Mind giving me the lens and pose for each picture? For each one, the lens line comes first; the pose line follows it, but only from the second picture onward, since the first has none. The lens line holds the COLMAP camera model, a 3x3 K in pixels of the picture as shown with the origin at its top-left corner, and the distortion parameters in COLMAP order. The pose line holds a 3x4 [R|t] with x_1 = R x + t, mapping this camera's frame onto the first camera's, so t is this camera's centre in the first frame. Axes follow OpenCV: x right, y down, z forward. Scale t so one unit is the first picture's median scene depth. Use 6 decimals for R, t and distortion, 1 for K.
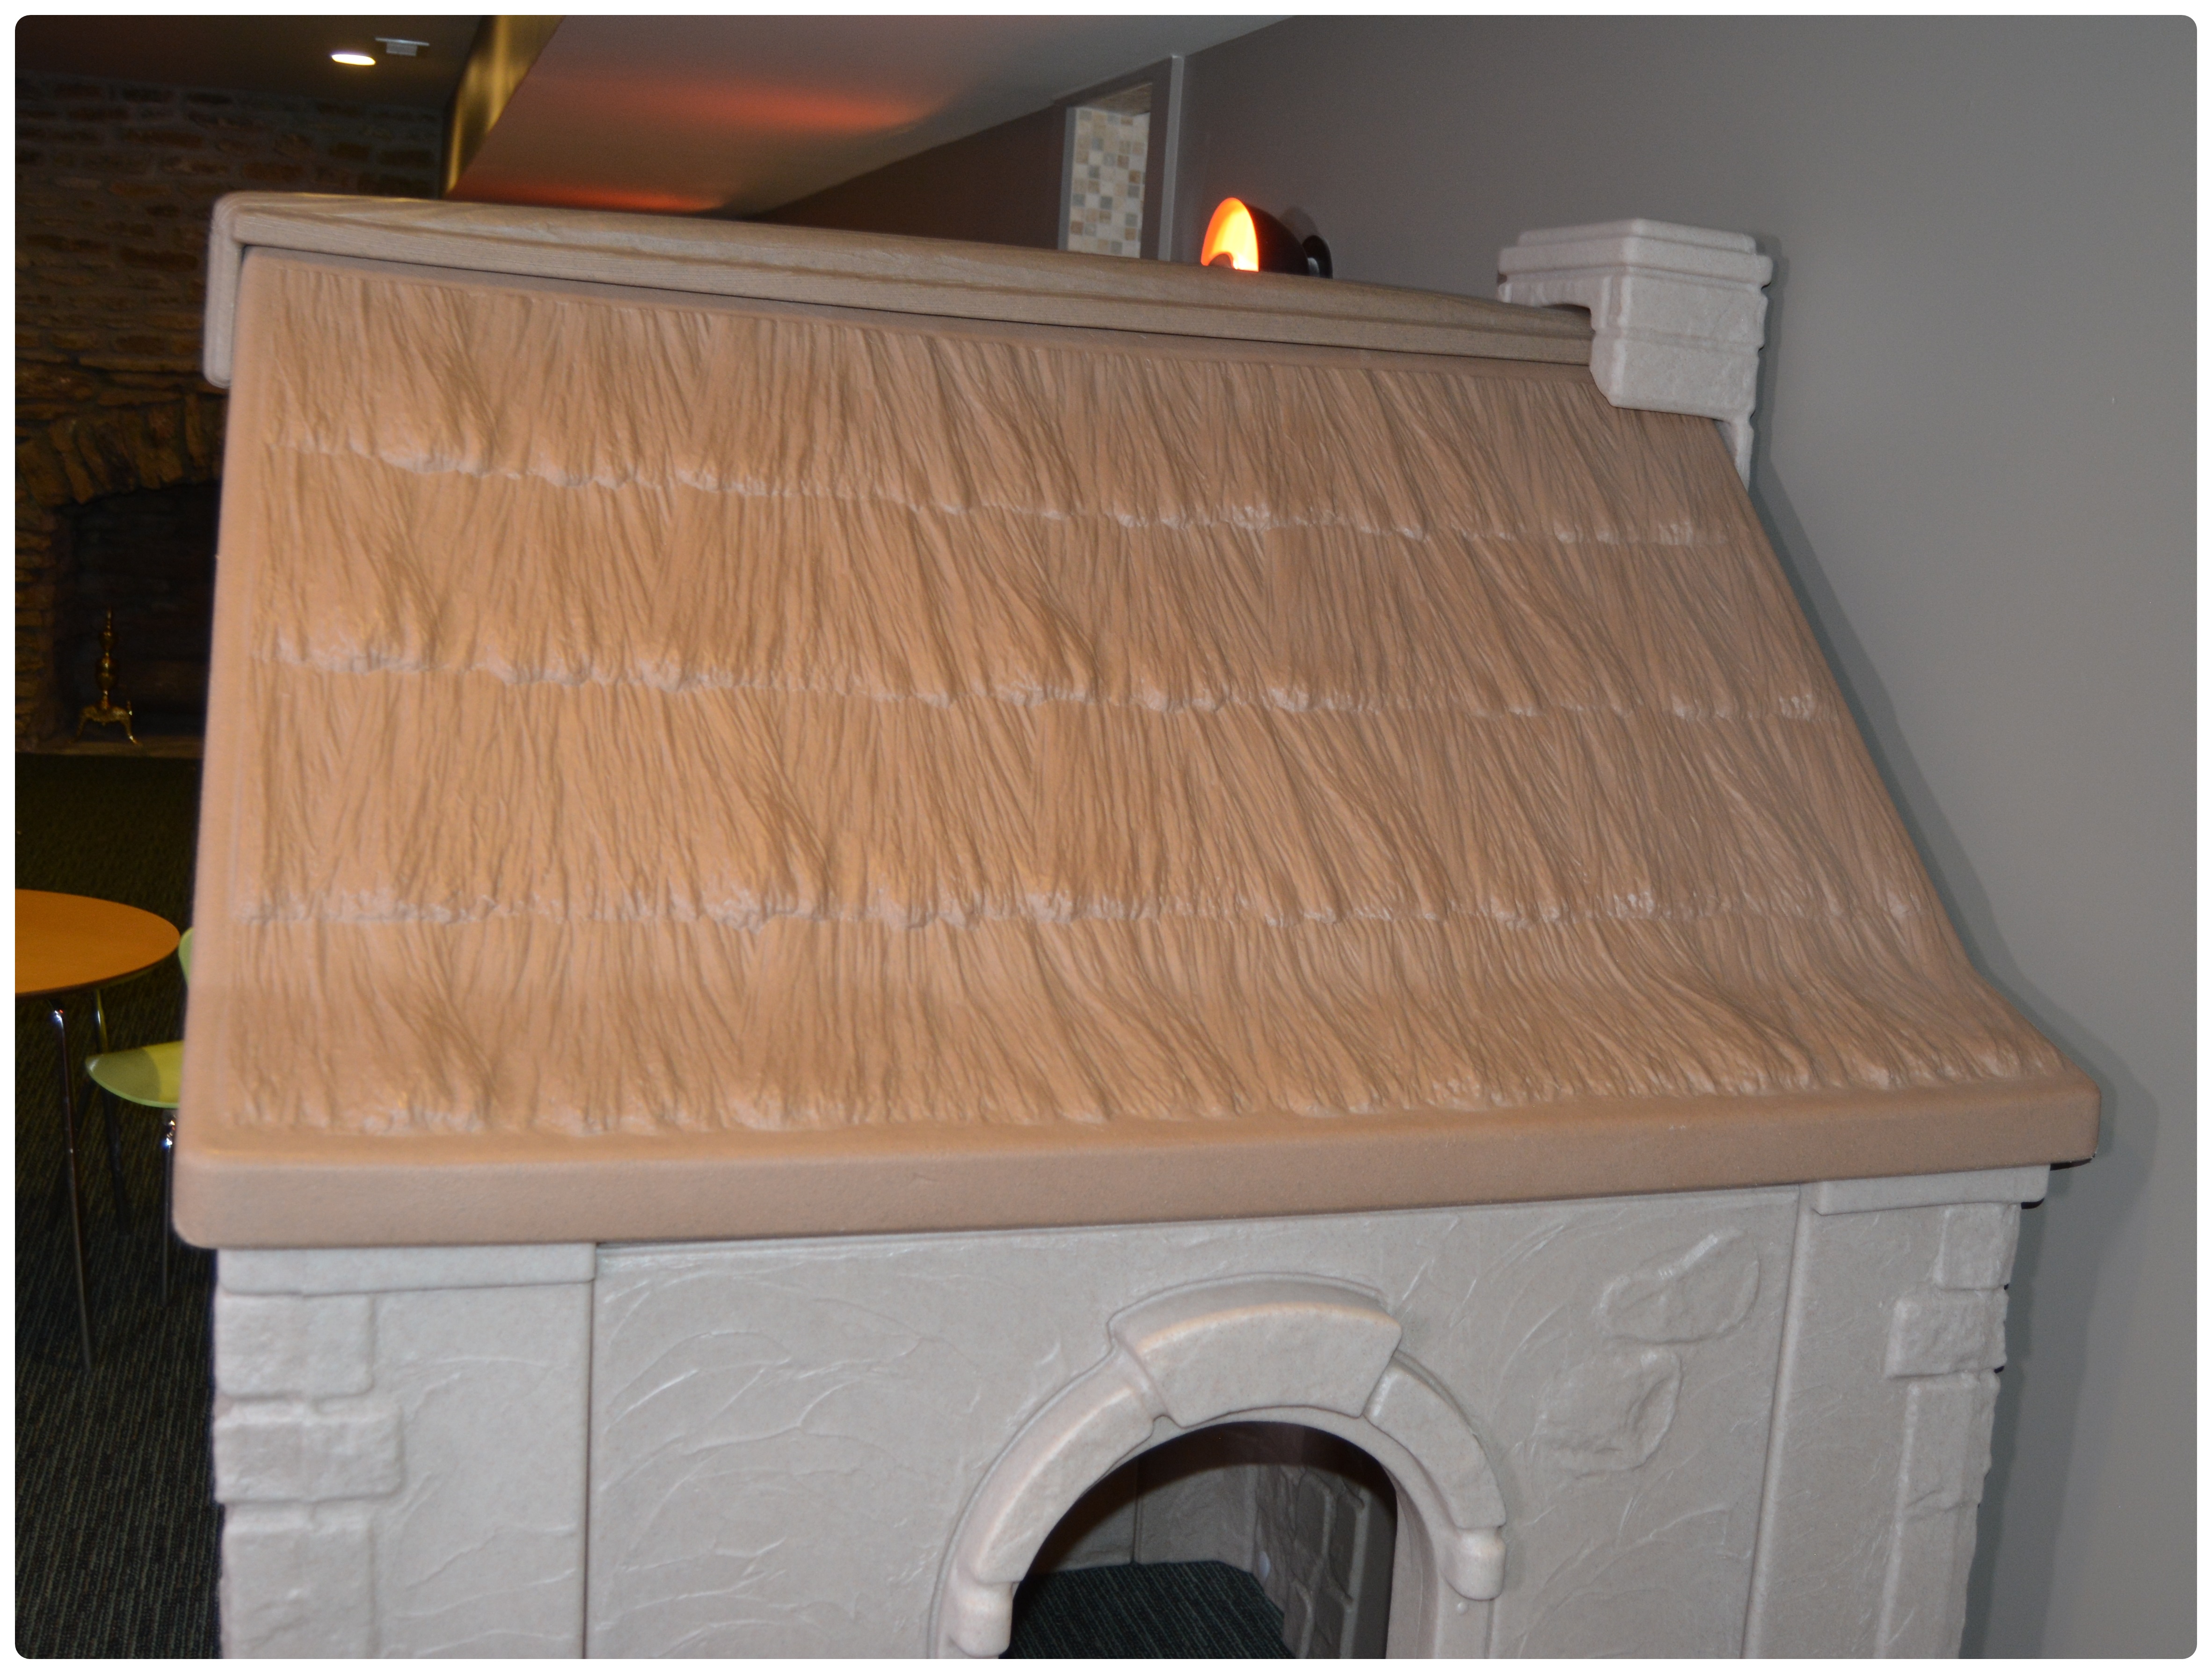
lens RADIAL K [[2282.0, 0, 1109.7], [0, 2282.0, 747.1], [0, 0, 1]] dist [-0.086368, 0.025243]
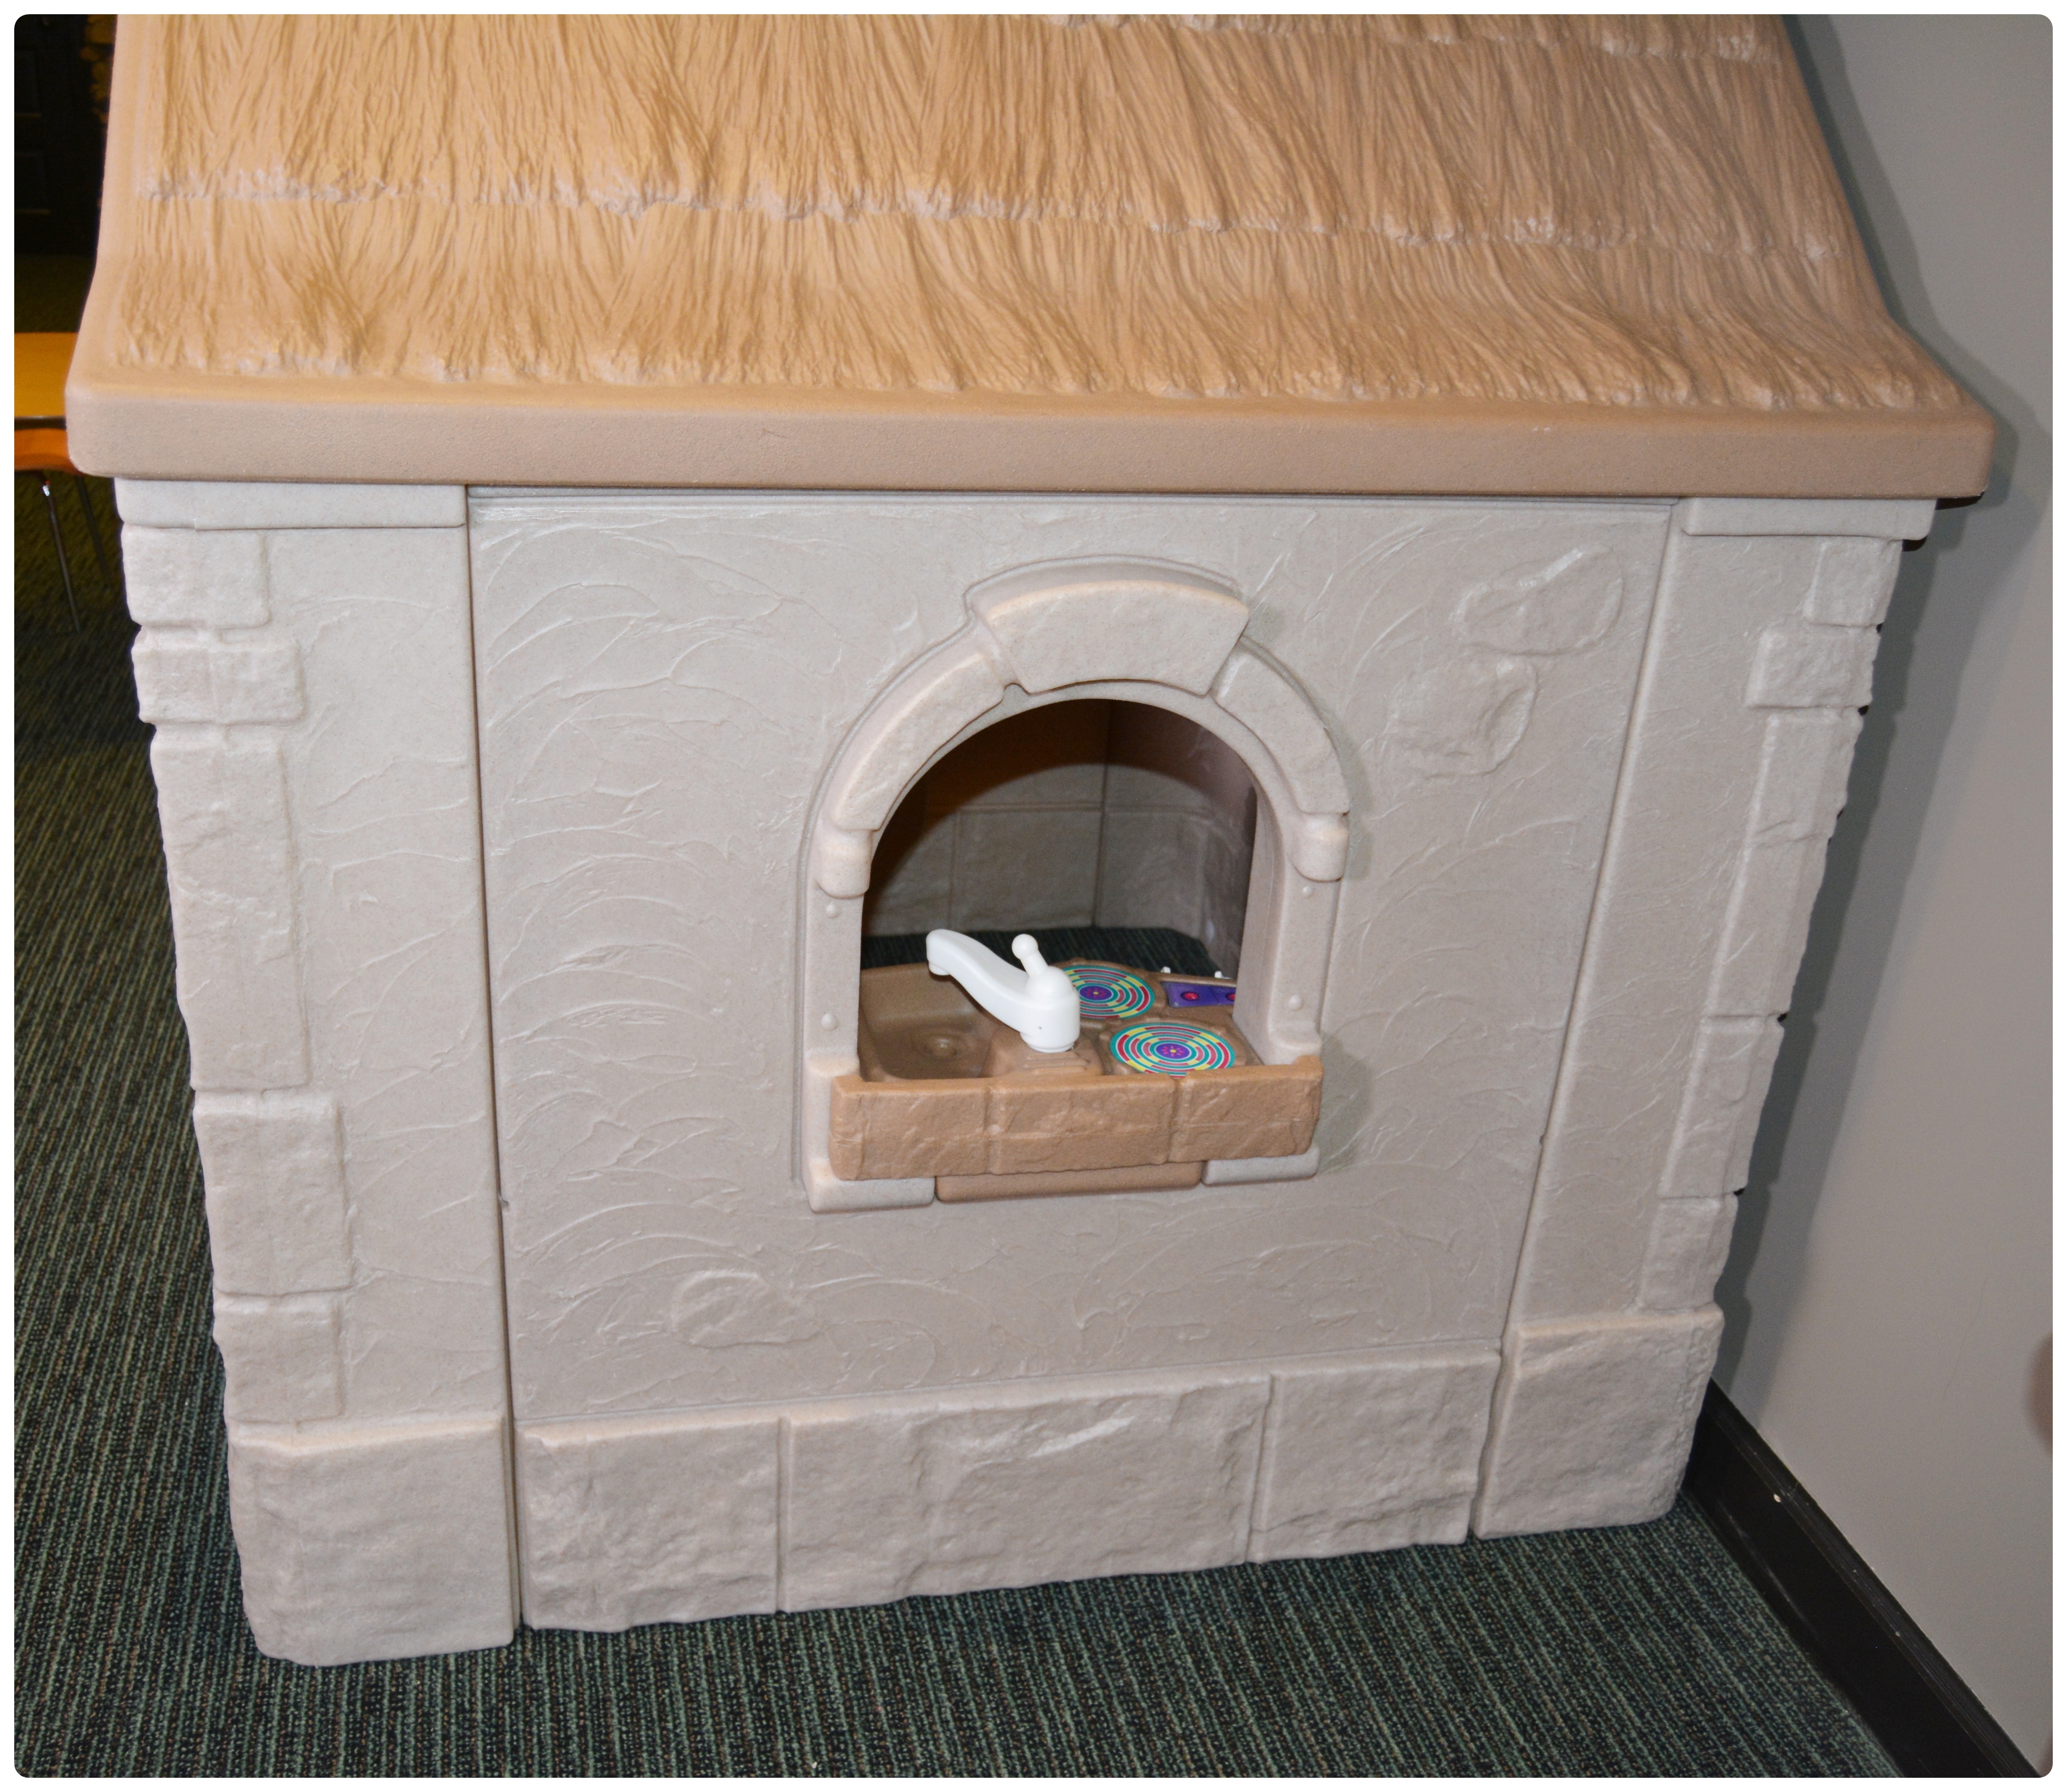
lens RADIAL K [[2035.8, 0, 927.2], [0, 2035.8, 896.3], [0, 0, 1]] dist [-0.091851, 0.031570]
pose [[0.991899, 0.041019, -0.120227, 0.094822], [-0.004990, 0.958285, 0.285772, 0.111280], [0.126934, -0.282857, 0.950726, 0.060006]]
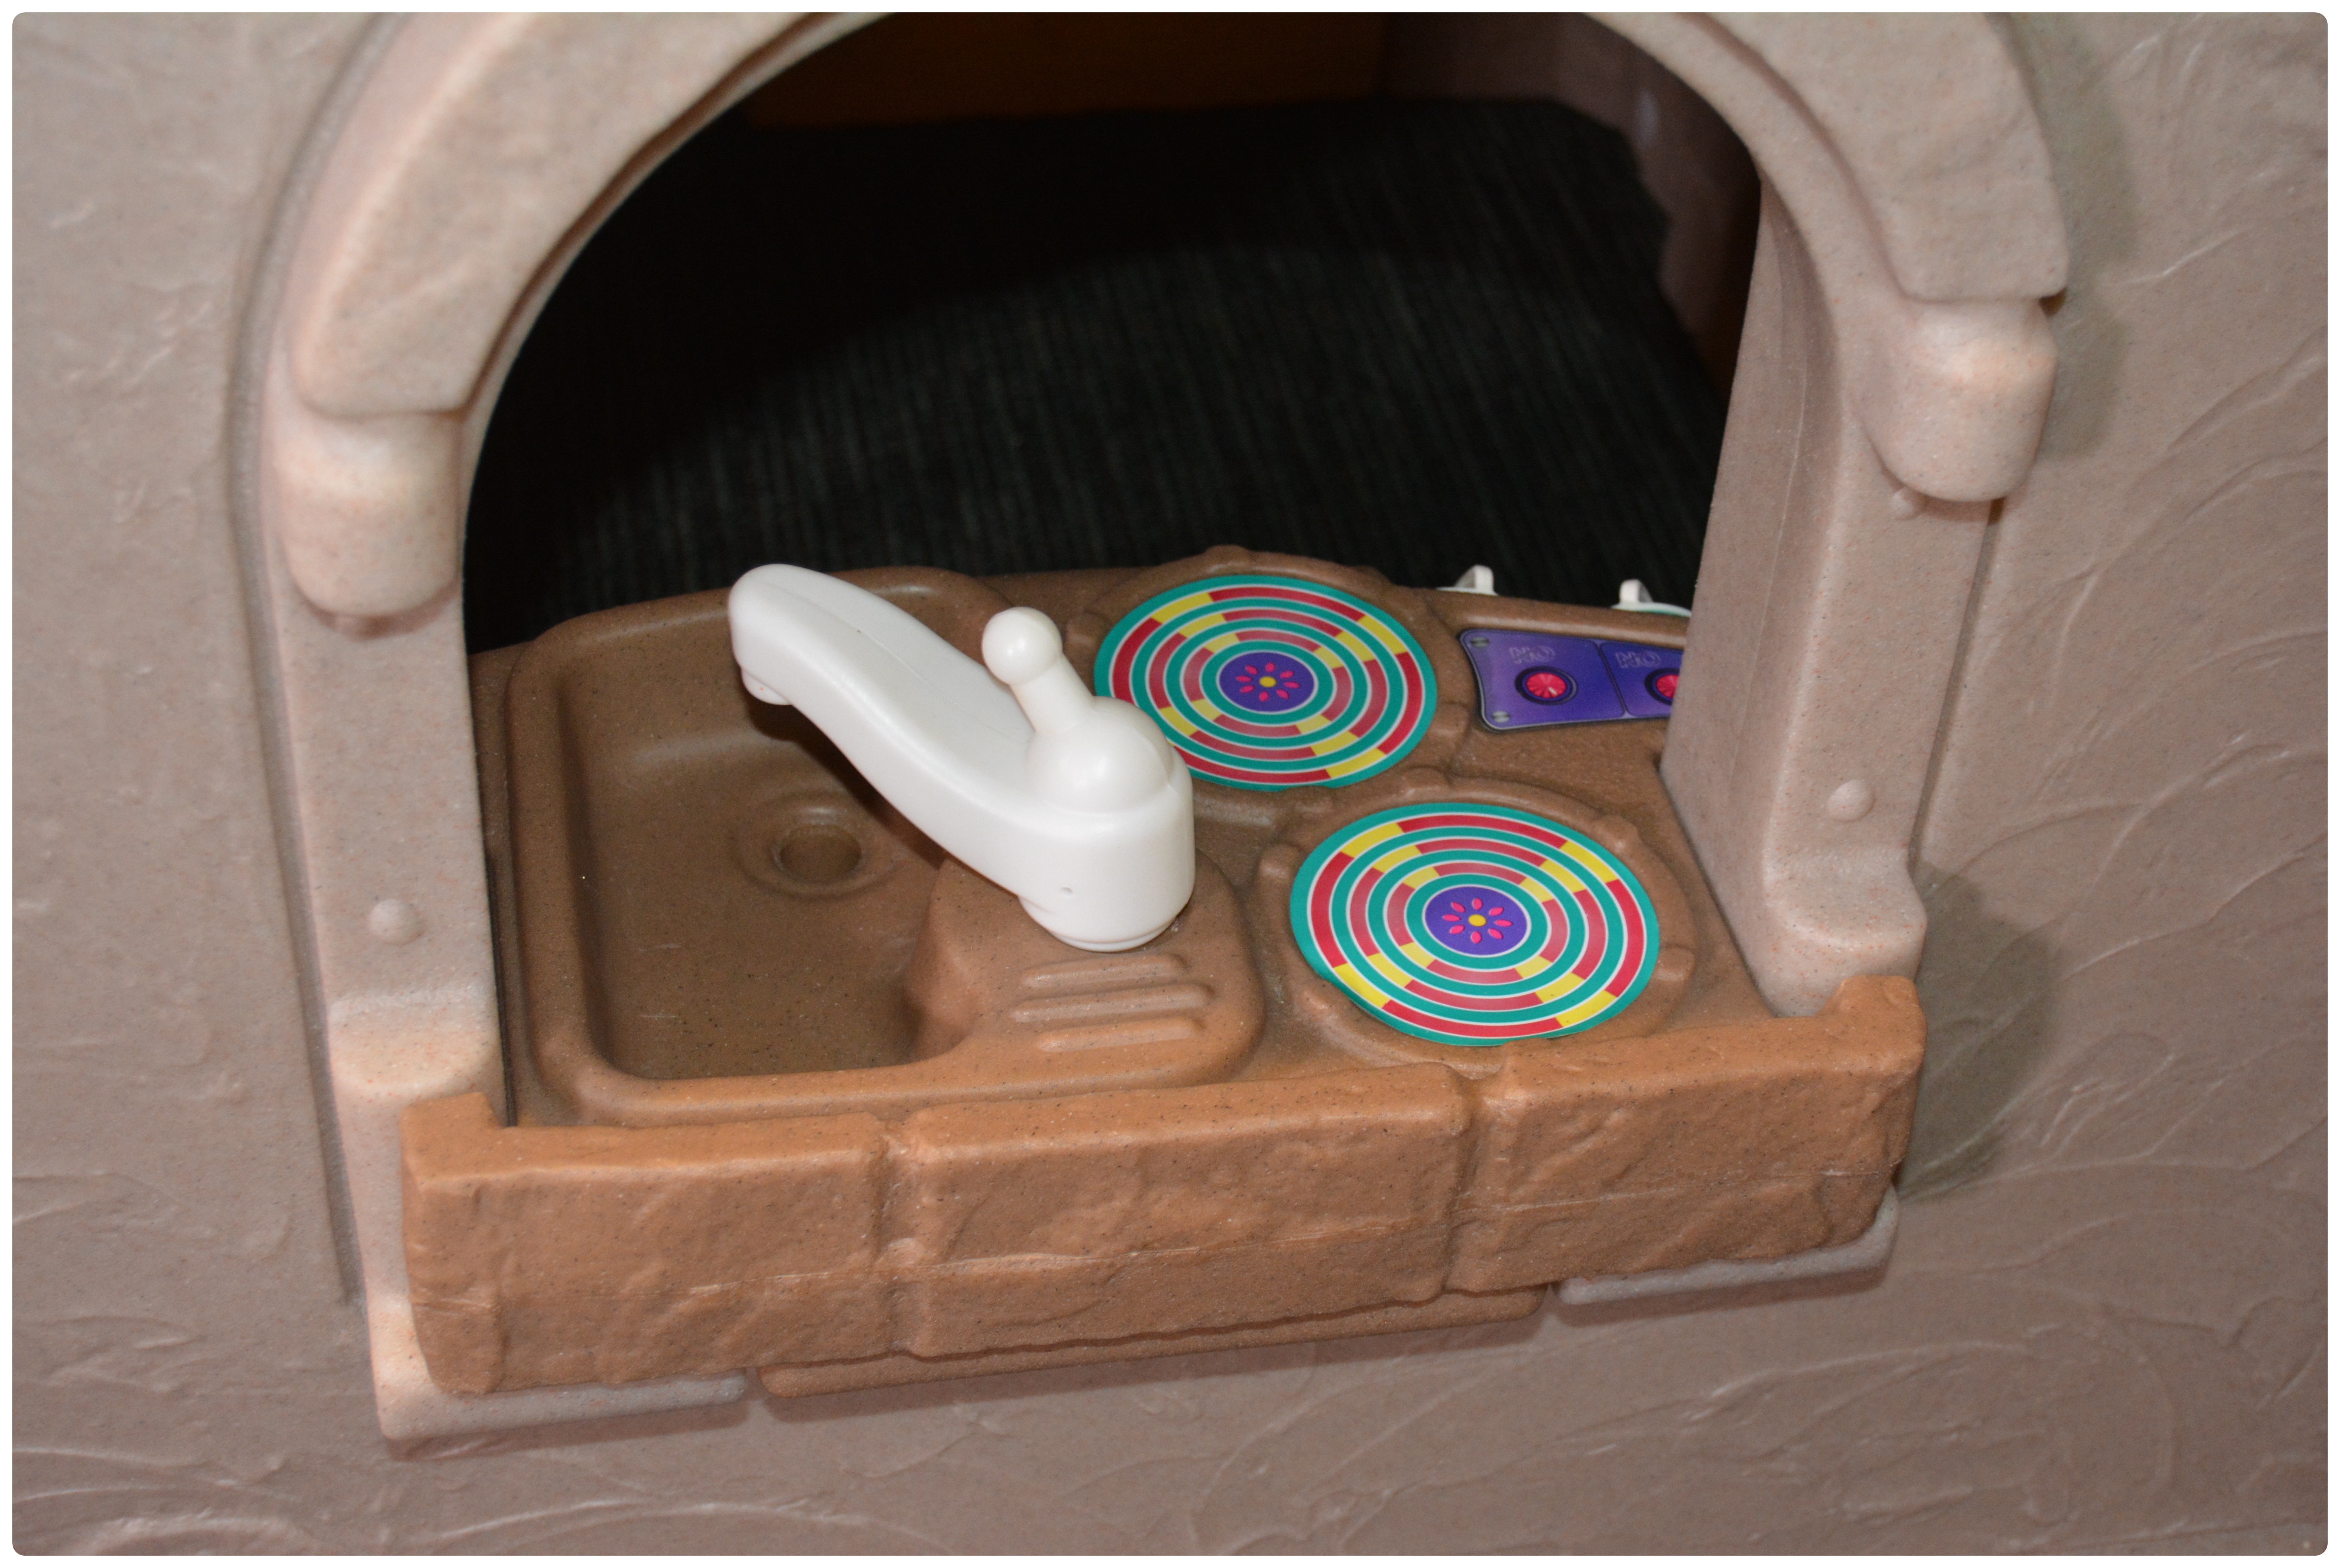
lens RADIAL K [[3670.0, 0, 1170.0], [0, 3670.0, 784.0], [0, 0, 1]] dist [-0.026791, -0.036723]
pose [[0.992128, 0.075961, -0.099557, 0.106248], [-0.010770, 0.843830, 0.536502, 0.125878], [0.124762, -0.531207, 0.838006, 0.509509]]
